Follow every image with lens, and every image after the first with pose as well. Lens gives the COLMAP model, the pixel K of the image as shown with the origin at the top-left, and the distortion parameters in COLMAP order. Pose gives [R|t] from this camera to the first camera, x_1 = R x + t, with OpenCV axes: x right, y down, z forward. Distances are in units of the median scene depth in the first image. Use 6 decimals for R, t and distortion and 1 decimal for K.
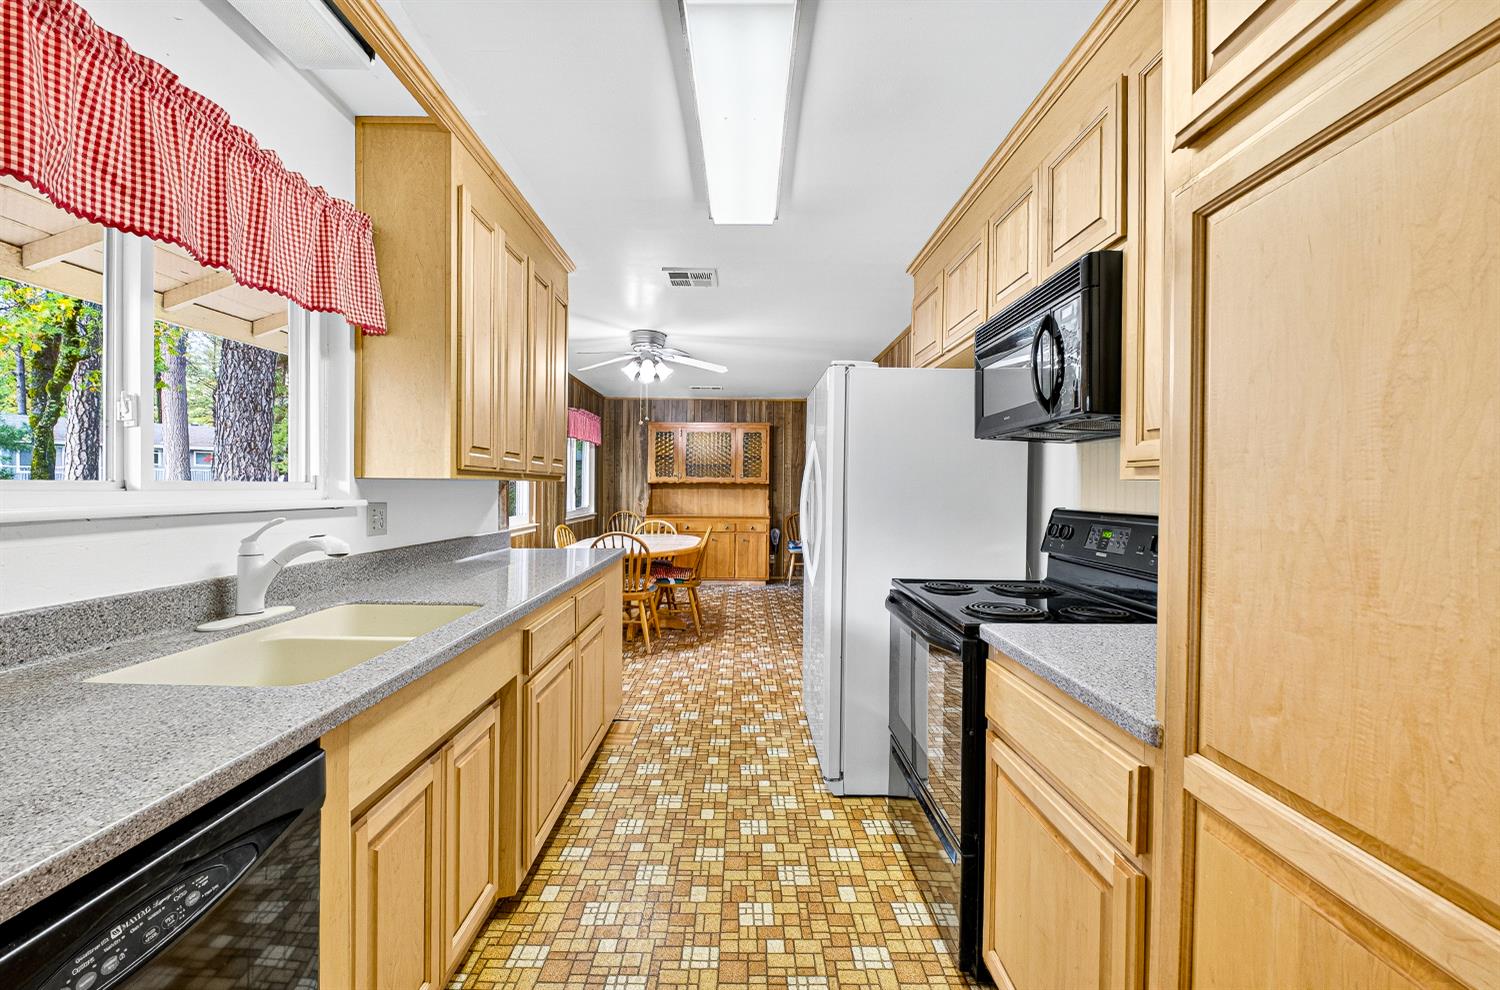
lens RADIAL K [[606.4, 0, 746.5], [0, 606.4, 491.8], [0, 0, 1]] dist [-0.011742, 0.000148]
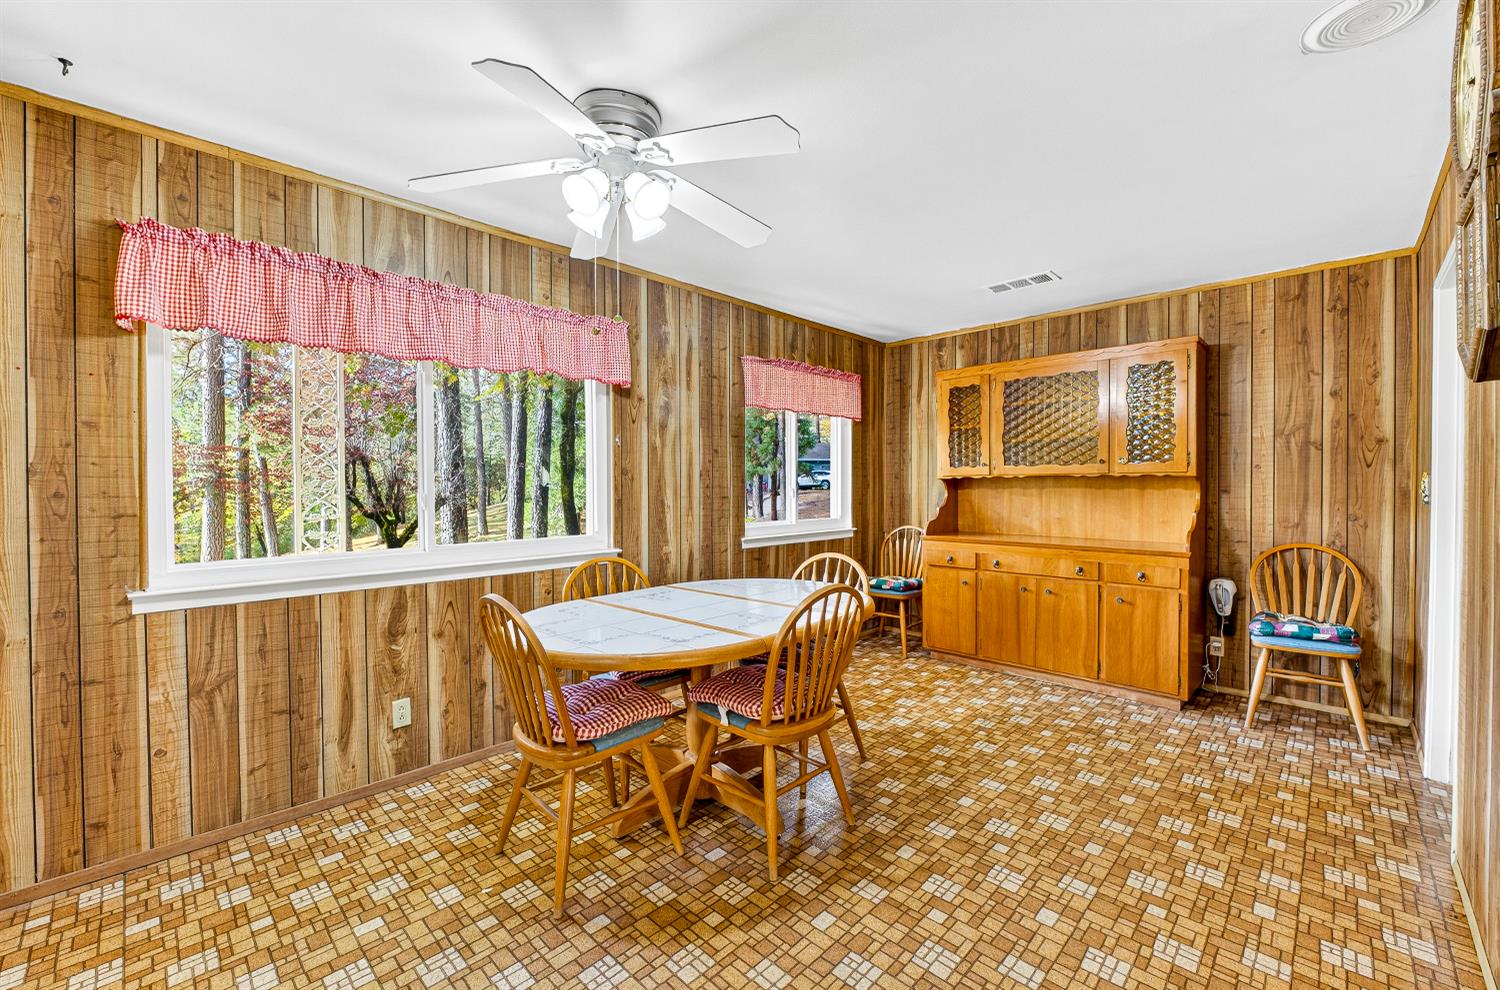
lens RADIAL K [[606.4, 0, 746.5], [0, 606.4, 491.8], [0, 0, 1]] dist [-0.011742, 0.000148]
pose [[0.713543, -0.004047, -0.700600, 0.109429], [0.002073, 0.999991, -0.003665, -0.000662], [0.700608, 0.001163, 0.713545, 0.462975]]
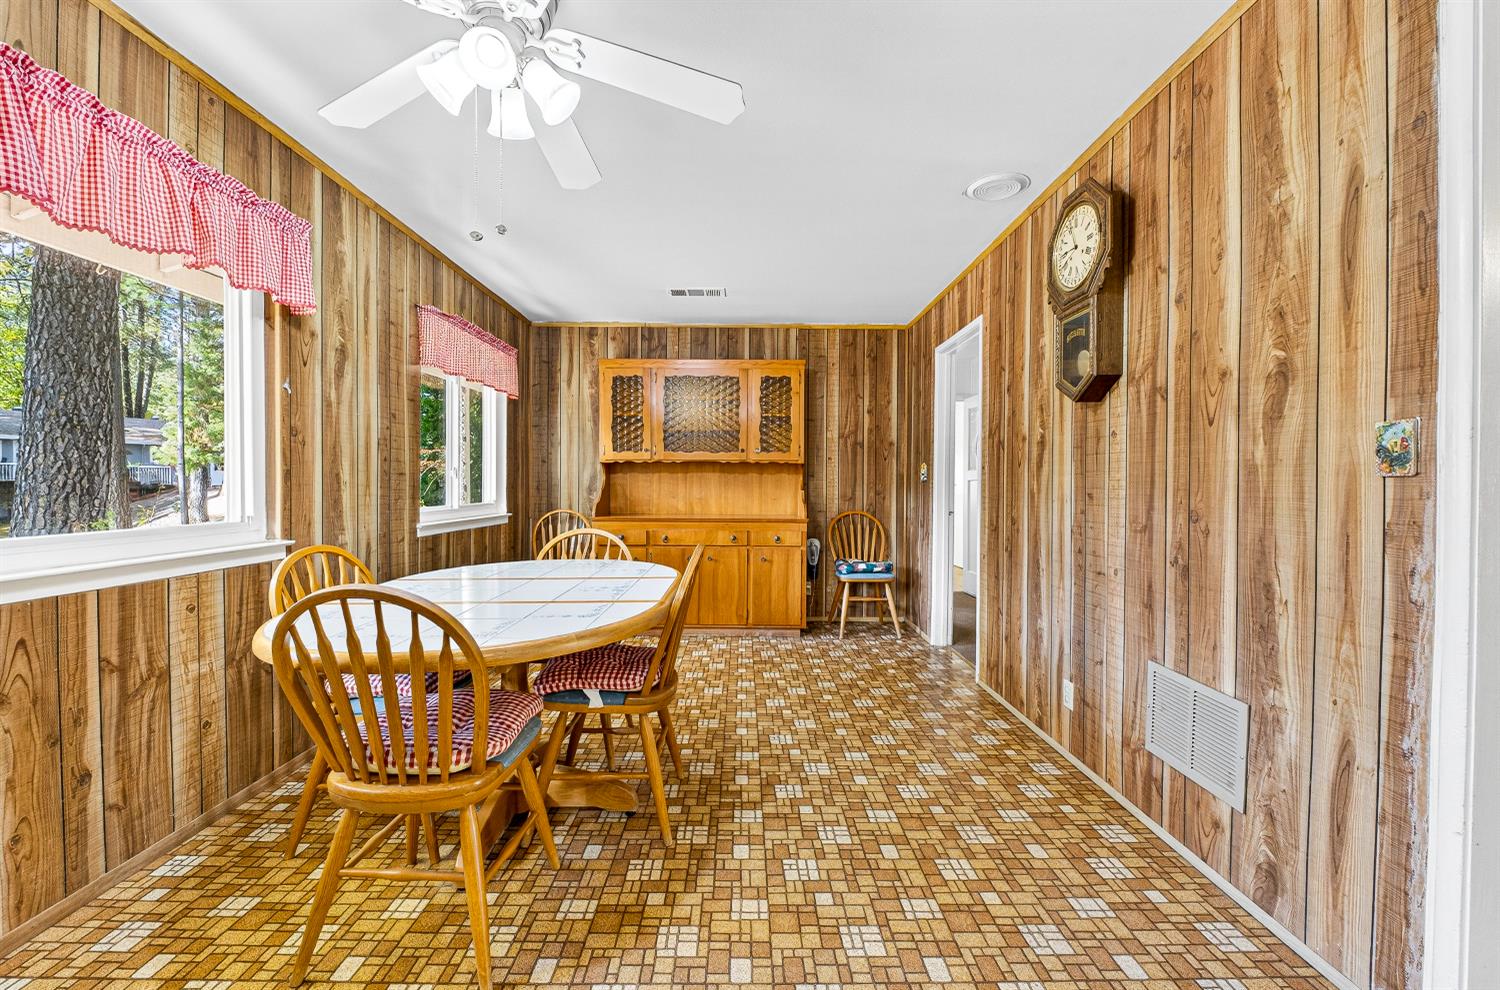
lens RADIAL K [[606.4, 0, 746.5], [0, 606.4, 491.8], [0, 0, 1]] dist [-0.011742, 0.000148]
pose [[0.999996, -0.002881, 0.000380, -0.019328], [0.002881, 0.999994, 0.001853, 0.013458], [-0.000385, -0.001852, 0.999998, 0.405300]]
